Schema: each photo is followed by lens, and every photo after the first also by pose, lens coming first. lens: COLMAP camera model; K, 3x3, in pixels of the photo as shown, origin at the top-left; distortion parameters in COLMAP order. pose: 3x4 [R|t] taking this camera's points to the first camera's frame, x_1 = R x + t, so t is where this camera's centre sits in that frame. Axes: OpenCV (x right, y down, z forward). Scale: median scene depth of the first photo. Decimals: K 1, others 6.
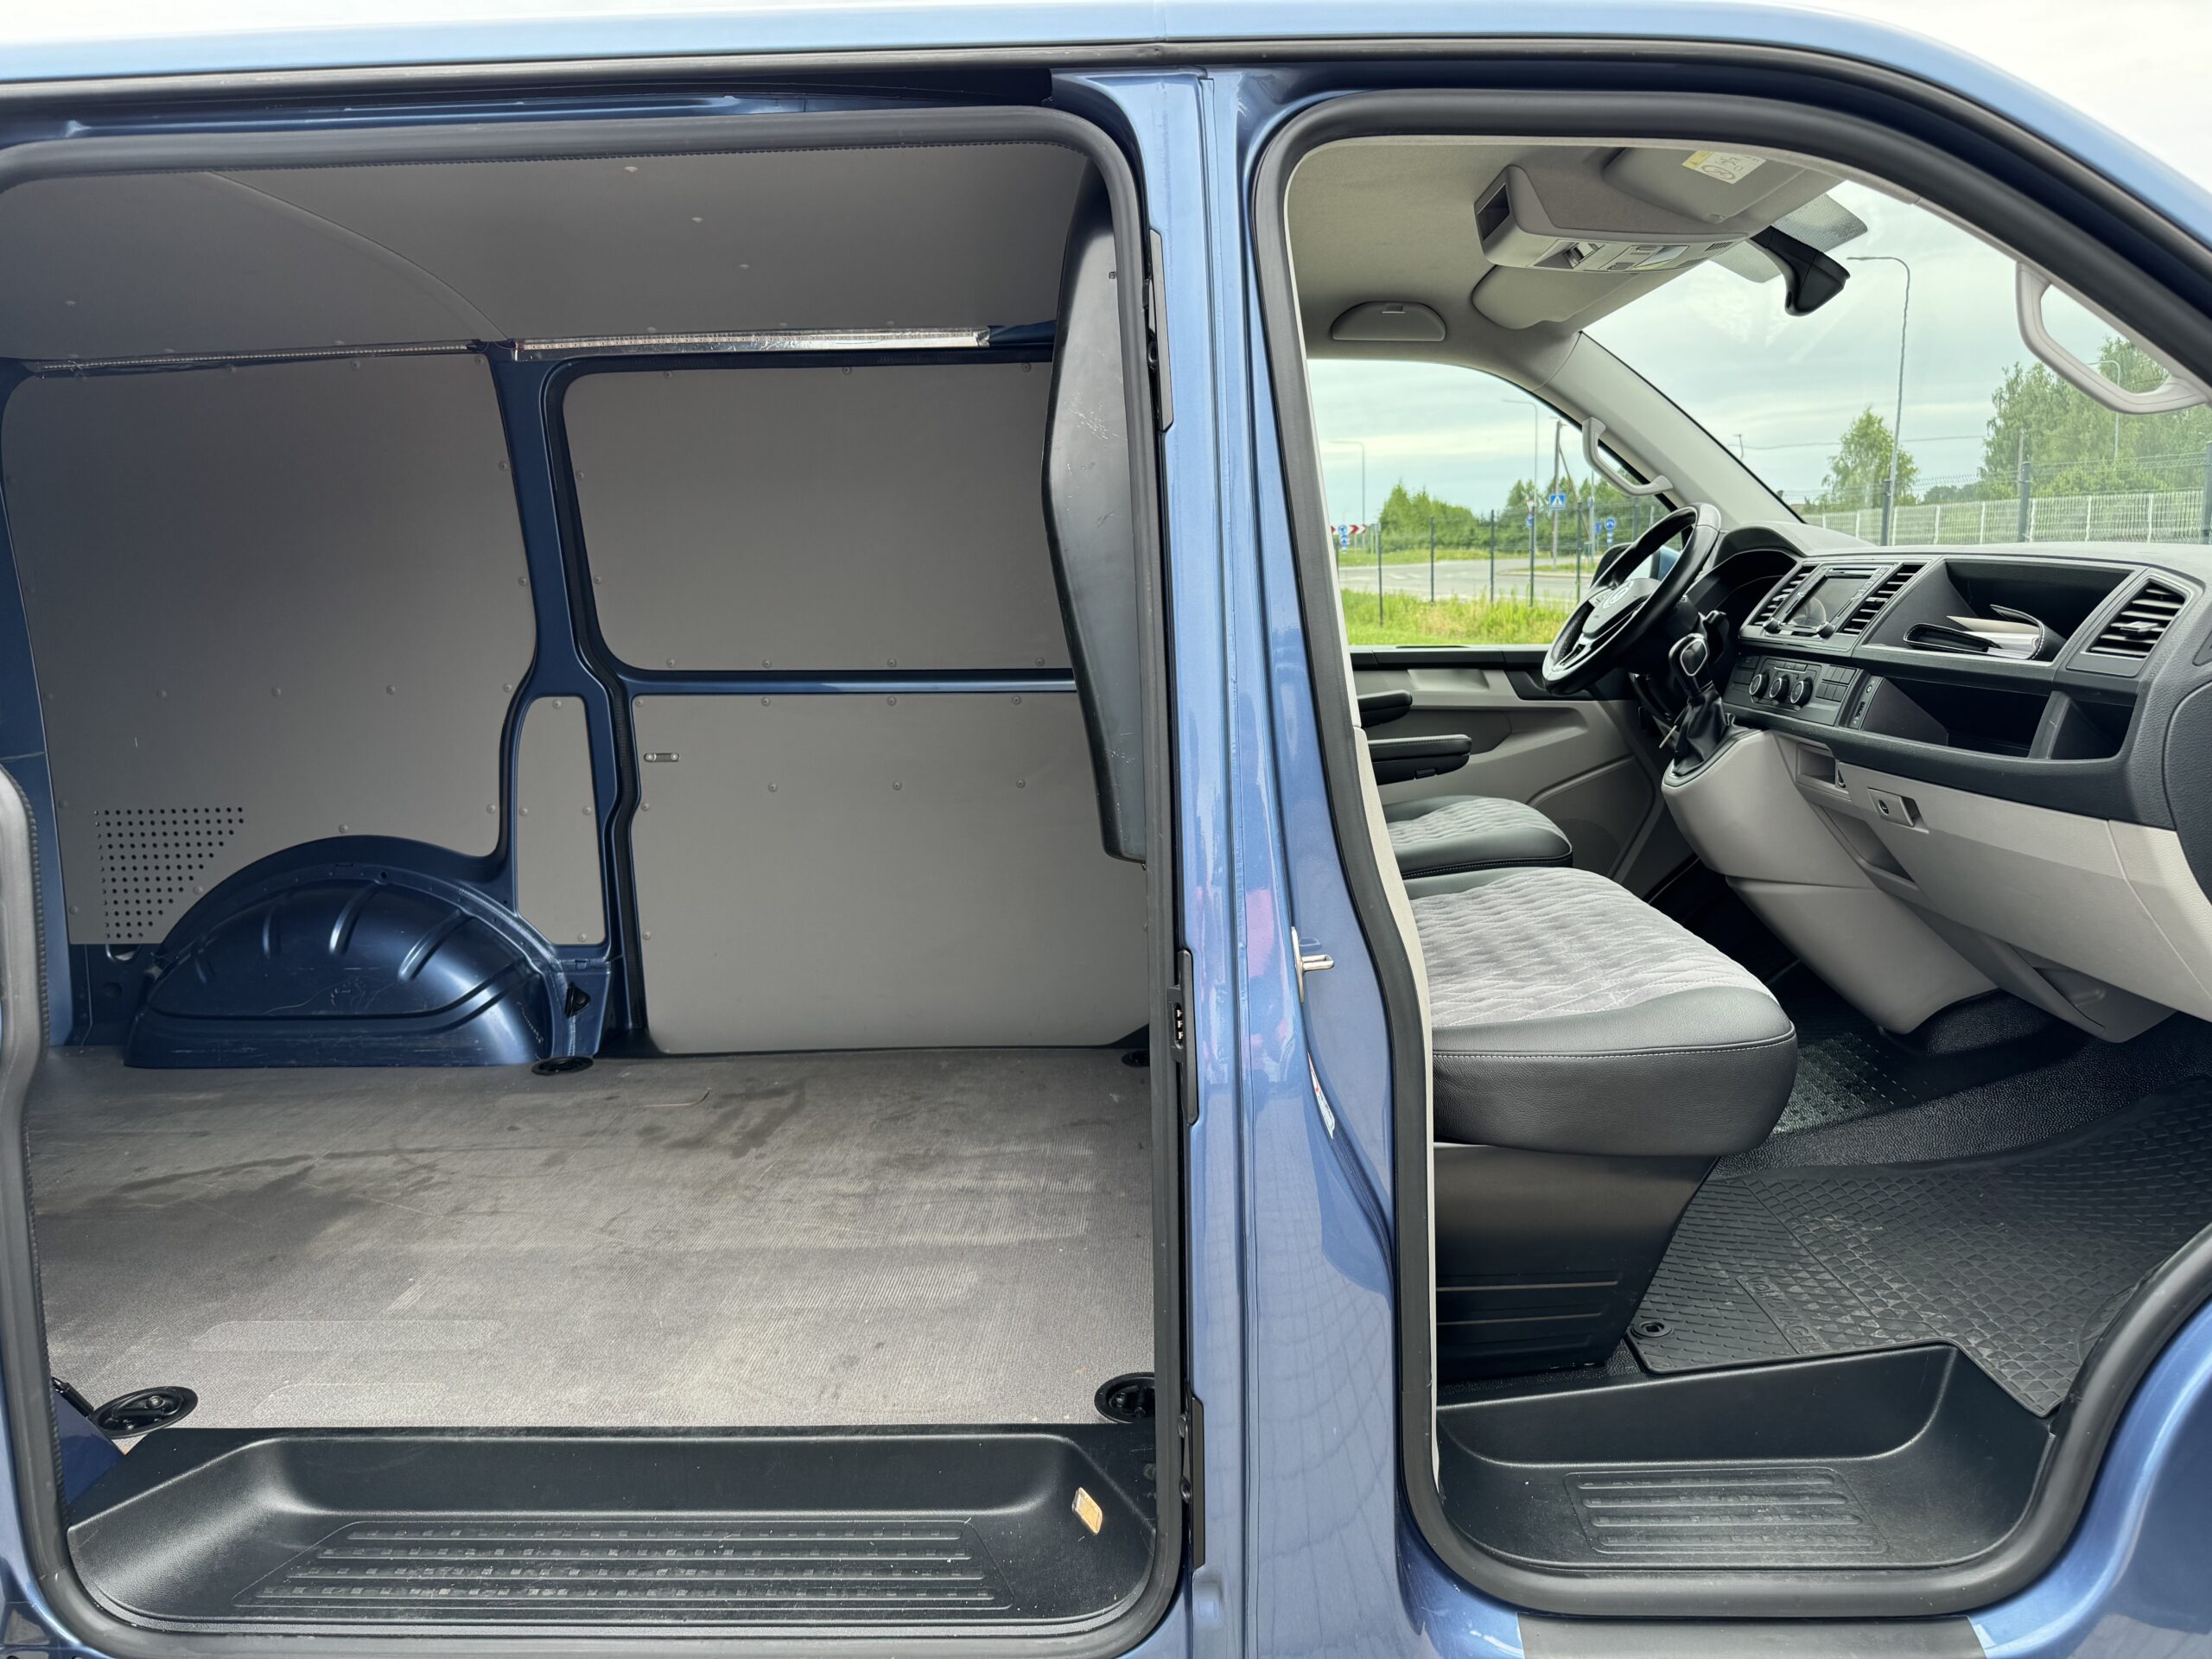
lens RADIAL K [[1559.3, 0, 1115.9], [0, 1559.3, 816.0], [0, 0, 1]] dist [0.026671, -0.027672]
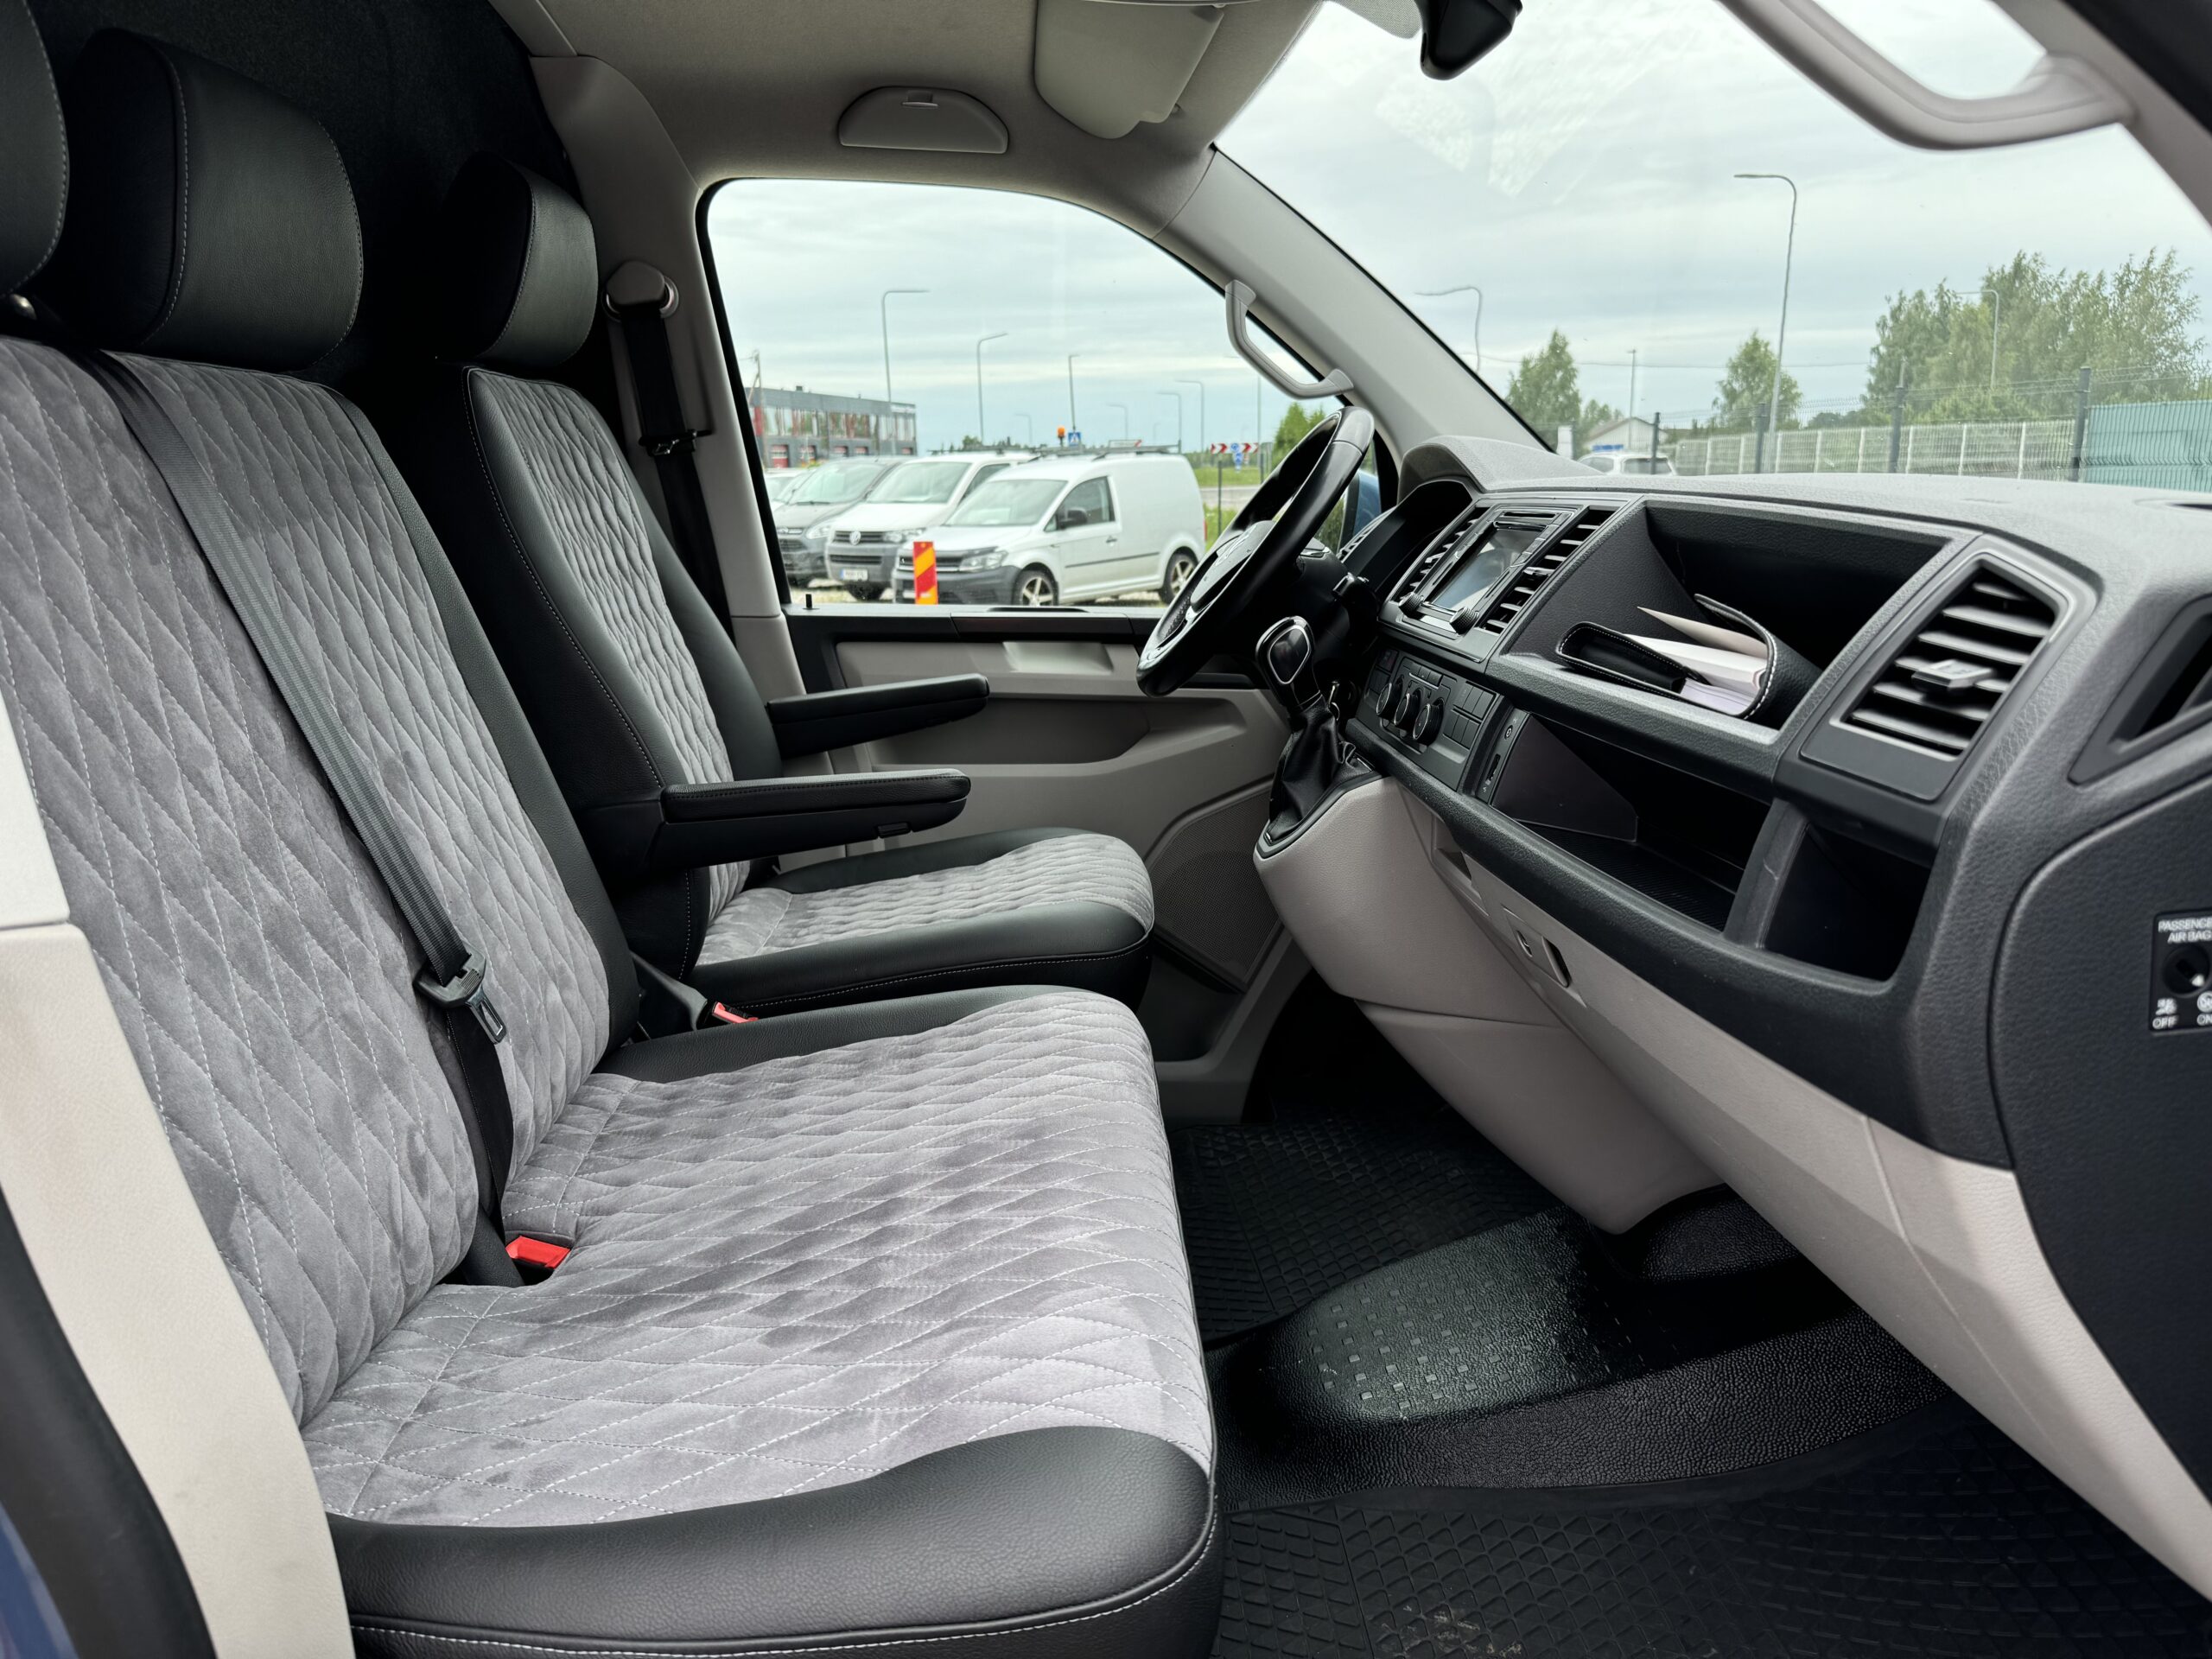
lens RADIAL K [[1559.3, 0, 1110.9], [0, 1559.3, 823.8], [0, 0, 1]] dist [0.026671, -0.027672]
pose [[0.998074, -0.000084, 0.062041, 0.264421], [-0.003436, 0.998389, 0.056628, -0.069657], [-0.061946, -0.056732, 0.996466, 0.389919]]
